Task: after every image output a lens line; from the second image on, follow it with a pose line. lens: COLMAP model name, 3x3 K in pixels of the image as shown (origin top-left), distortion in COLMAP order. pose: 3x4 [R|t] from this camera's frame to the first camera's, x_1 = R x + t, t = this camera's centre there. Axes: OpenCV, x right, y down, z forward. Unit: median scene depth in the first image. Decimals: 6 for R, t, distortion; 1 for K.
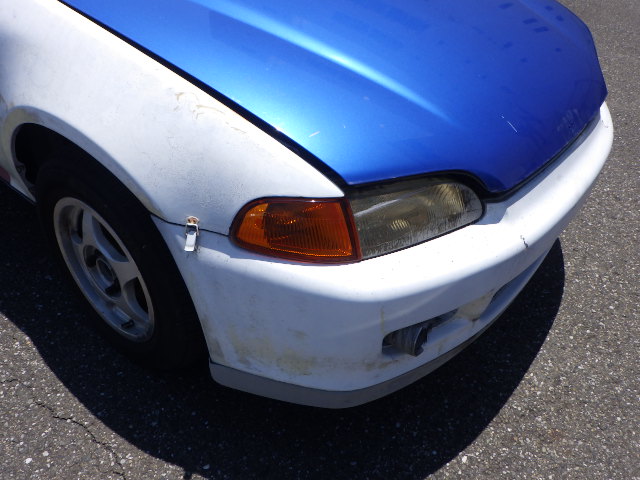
lens RADIAL K [[521.1, 0, 318.8], [0, 521.1, 237.4], [0, 0, 1]] dist [0.000984, -0.001968]
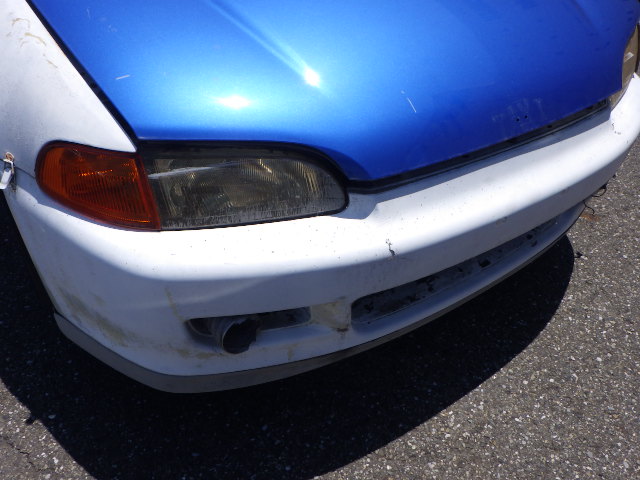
lens RADIAL K [[521.1, 0, 317.1], [0, 521.1, 239.4], [0, 0, 1]] dist [0.000984, -0.001968]
pose [[0.957335, 0.180695, -0.225520, 0.419714], [-0.171836, 0.983388, 0.058480, -0.028927], [0.232341, -0.017233, 0.972482, 0.169779]]
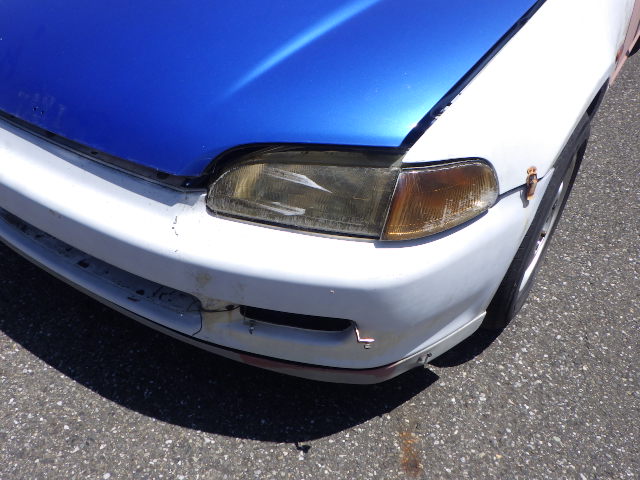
lens RADIAL K [[521.1, 0, 317.9], [0, 521.1, 242.6], [0, 0, 1]] dist [0.000984, -0.001968]
pose [[0.120735, 0.578646, -0.806593, 1.364213], [-0.626742, 0.674548, 0.390103, -0.690824], [0.769817, 0.458426, 0.444103, 1.121872]]
